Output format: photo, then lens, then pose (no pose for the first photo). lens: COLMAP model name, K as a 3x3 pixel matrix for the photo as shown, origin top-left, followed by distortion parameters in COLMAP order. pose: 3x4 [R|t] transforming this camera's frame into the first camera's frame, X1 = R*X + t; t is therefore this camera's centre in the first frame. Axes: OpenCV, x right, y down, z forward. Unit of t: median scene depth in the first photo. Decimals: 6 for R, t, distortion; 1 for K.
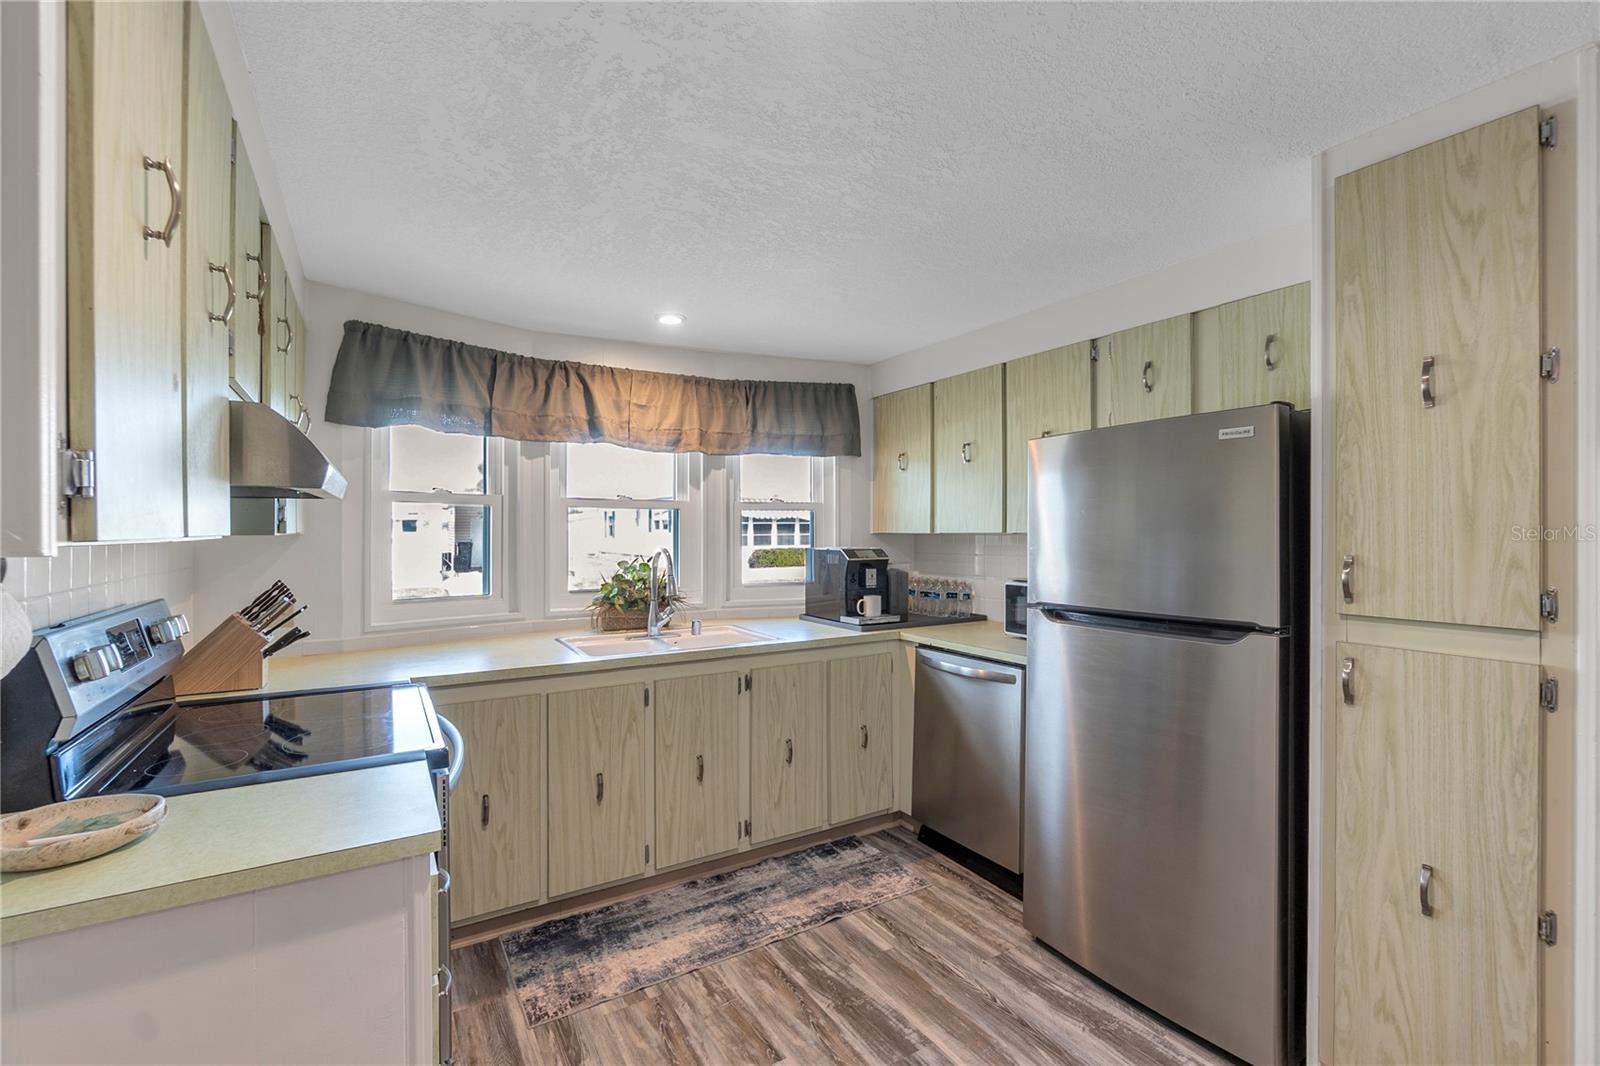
lens RADIAL K [[689.2, 0, 796.2], [0, 689.2, 527.9], [0, 0, 1]] dist [-0.010295, 0.000170]
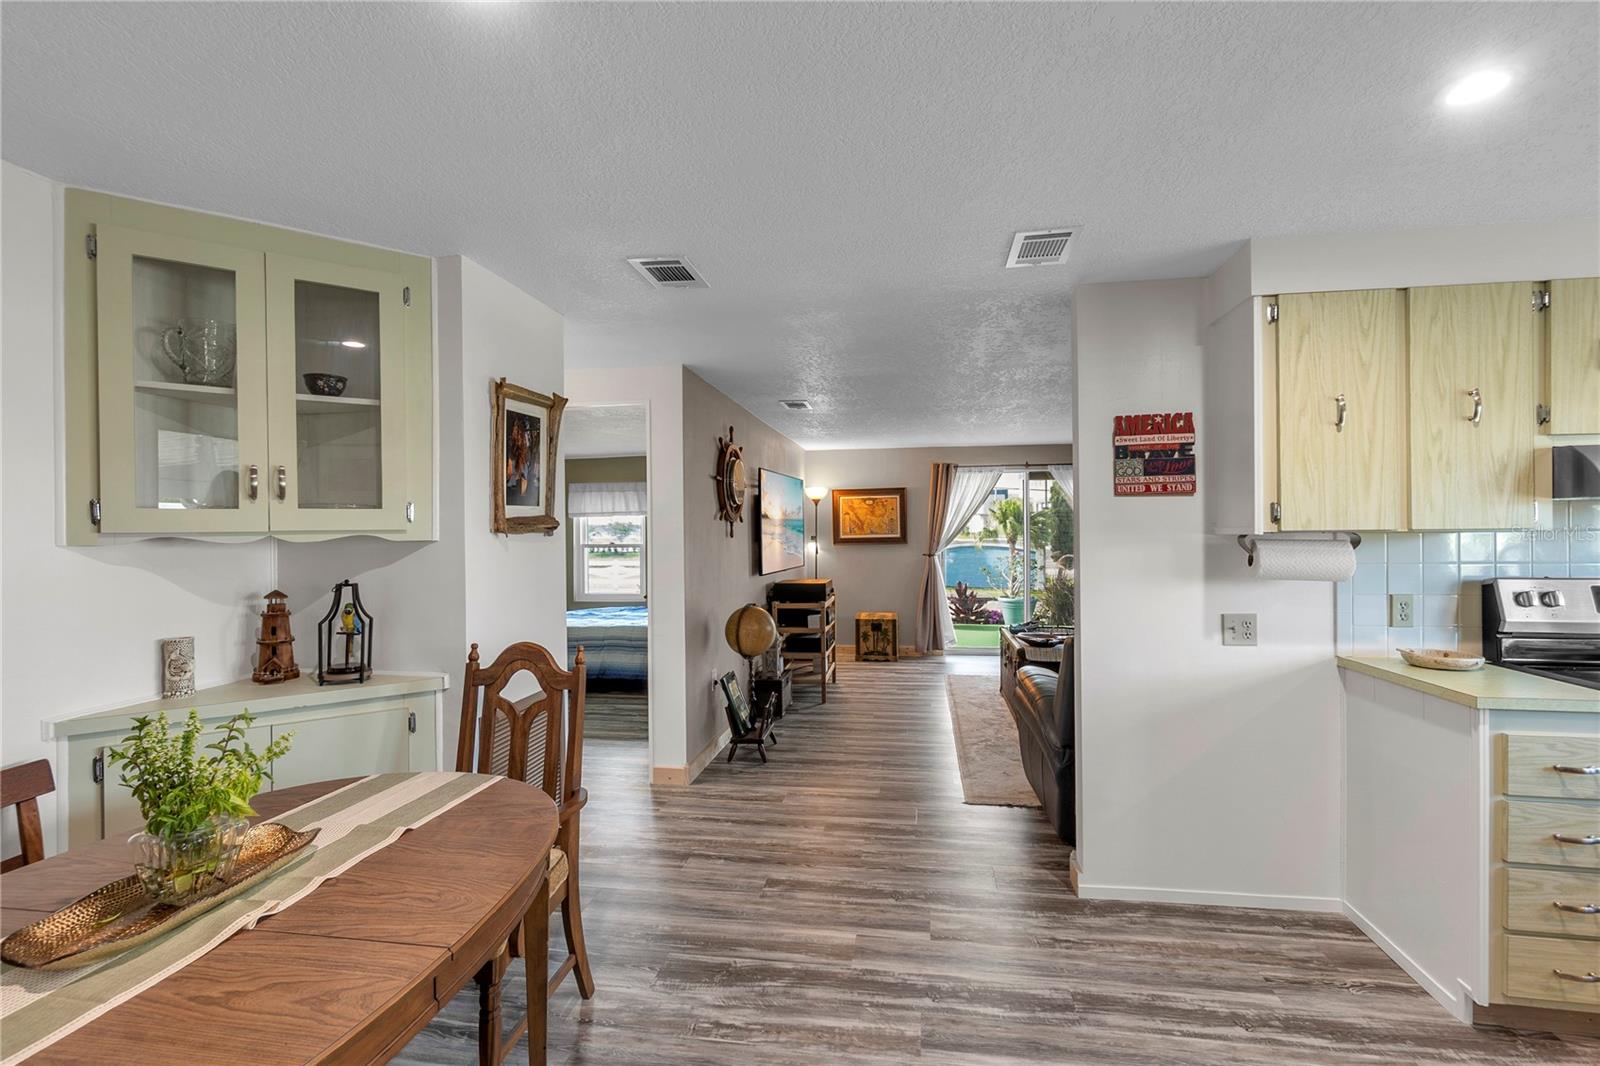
lens RADIAL K [[697.5, 0, 800.7], [0, 697.5, 536.6], [0, 0, 1]] dist [-0.000820, 0.000048]
pose [[-0.659877, 0.008268, -0.751328, 0.837344], [0.010730, 0.999941, 0.001580, 0.002935], [0.751297, -0.007019, -0.659927, 0.375279]]
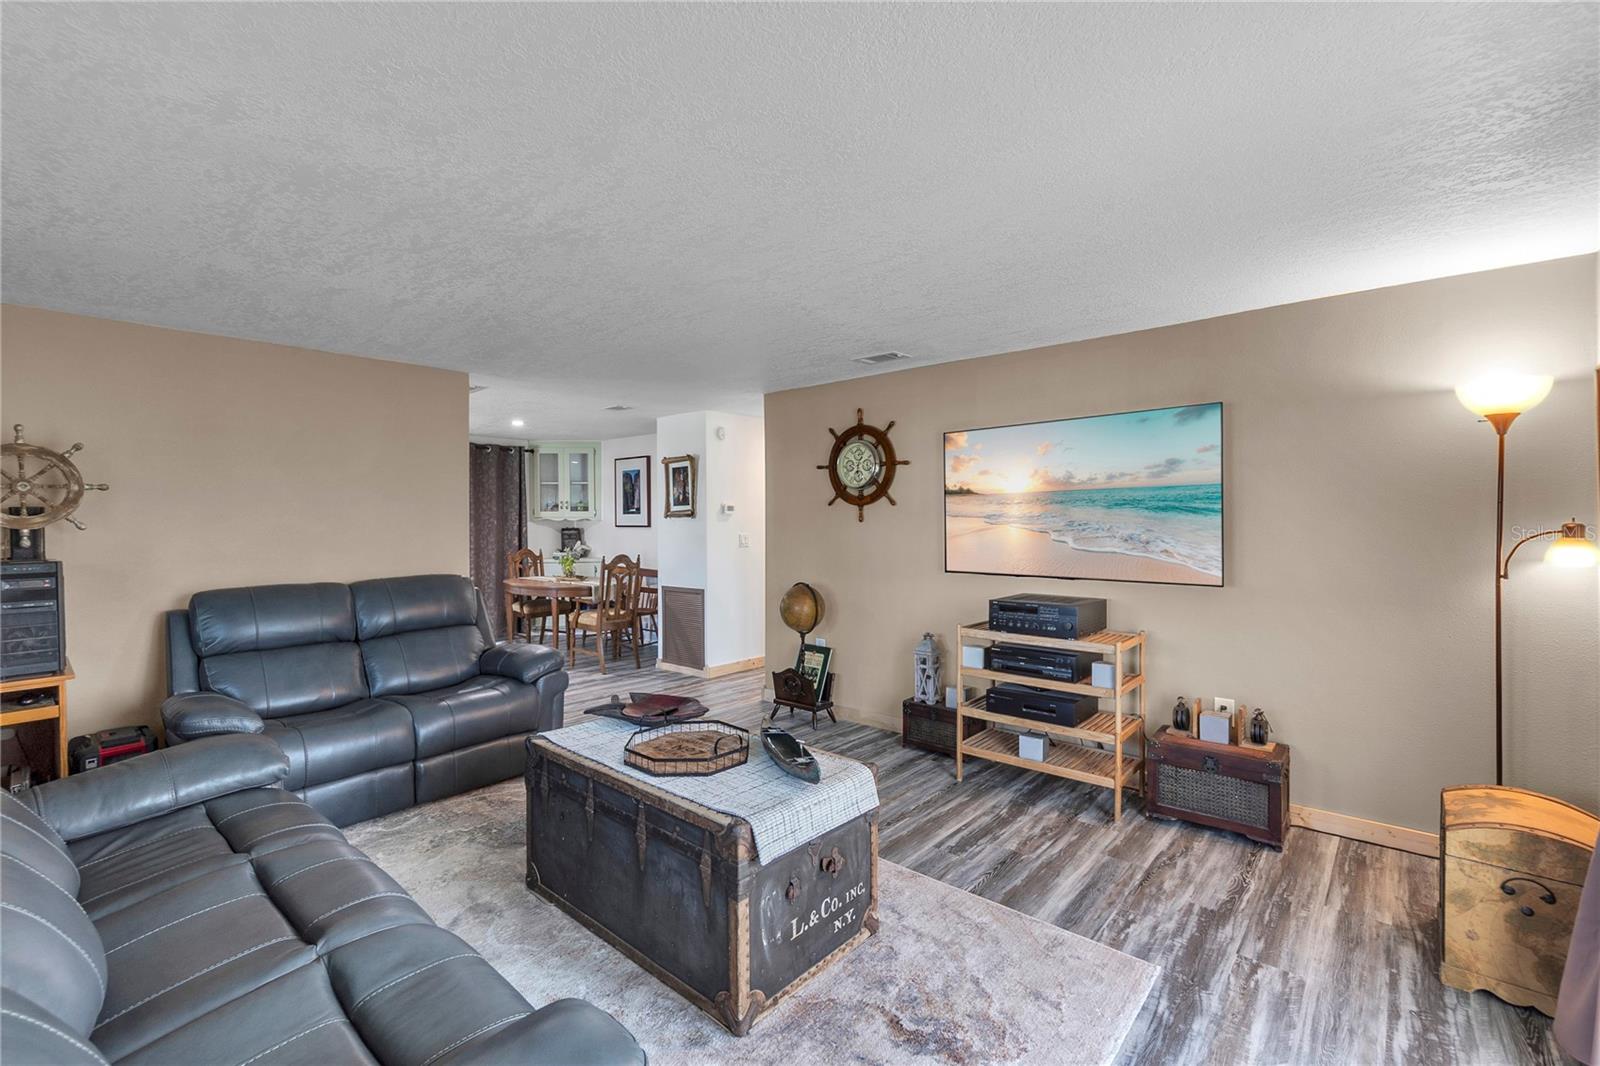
lens RADIAL K [[689.2, 0, 796.2], [0, 689.2, 527.9], [0, 0, 1]] dist [-0.010295, 0.000170]
pose [[-0.285015, -0.013510, 0.958428, -2.243943], [0.004610, 0.999870, 0.015465, -0.003819], [-0.958512, 0.008826, -0.284916, -0.342083]]
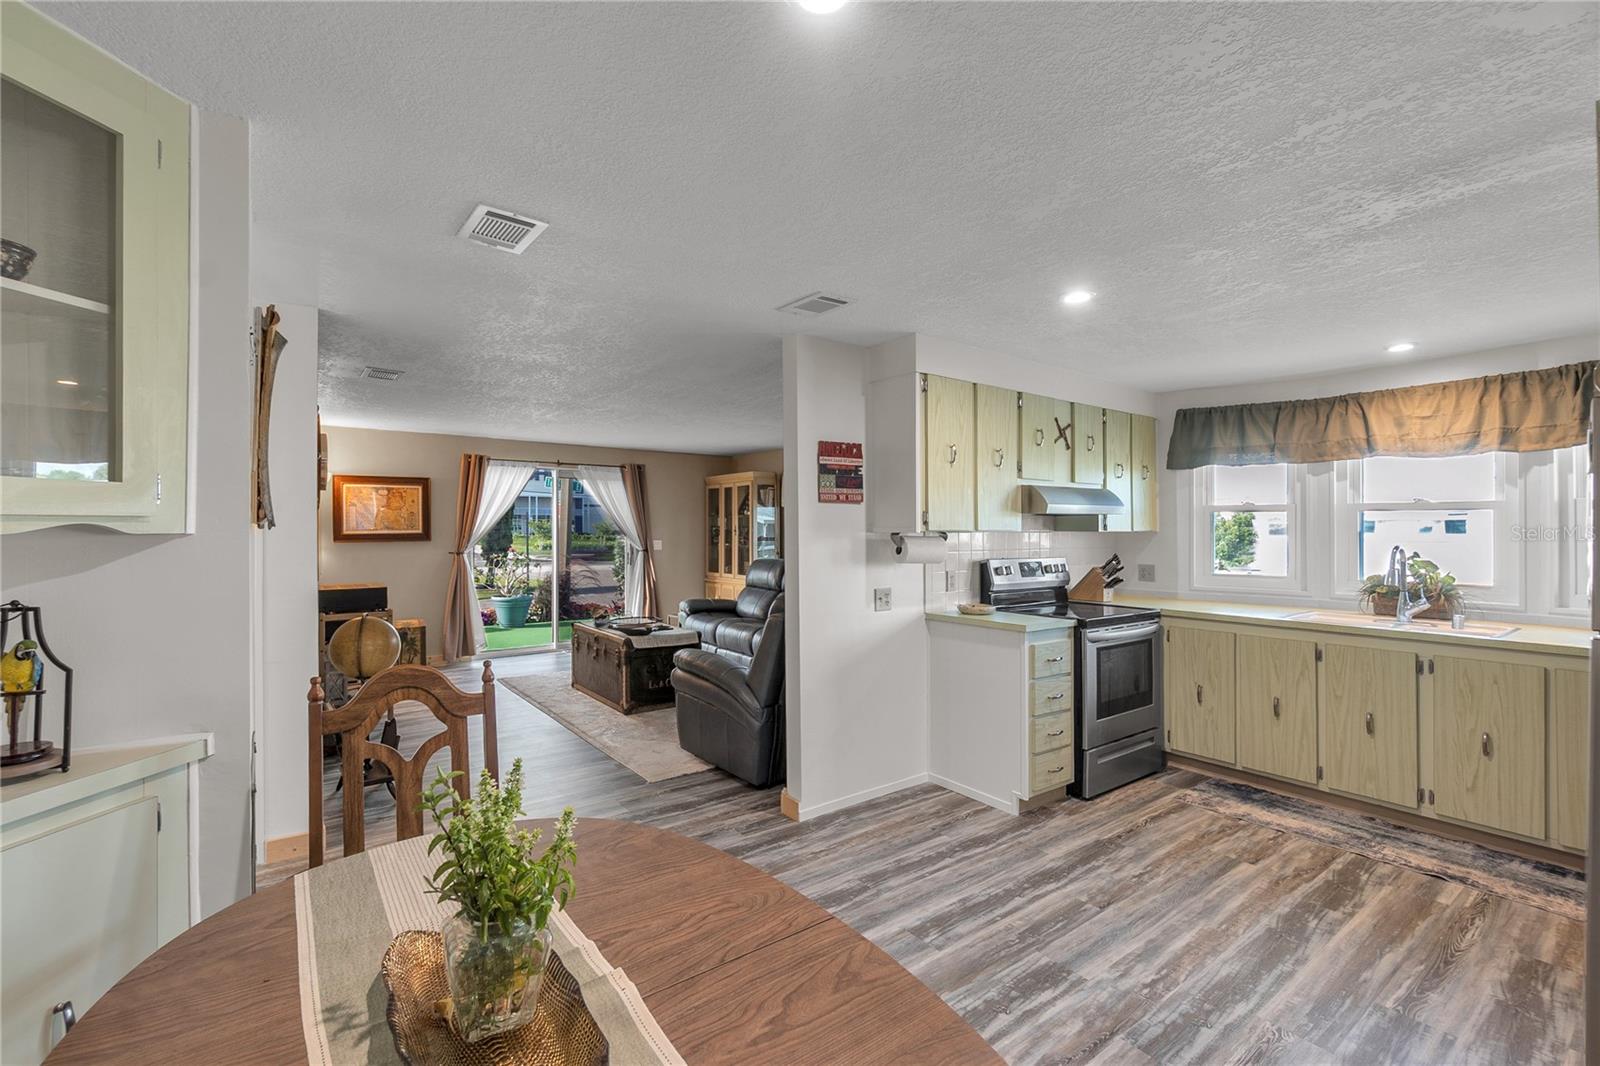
lens RADIAL K [[718.1, 0, 773.7], [0, 718.1, 526.9], [0, 0, 1]] dist [-0.000417, 0.000015]
pose [[0.064139, -0.003677, -0.997934, 1.132082], [0.001328, 0.999993, -0.003599, 0.001559], [0.997940, -0.001095, 0.064144, -0.151496]]
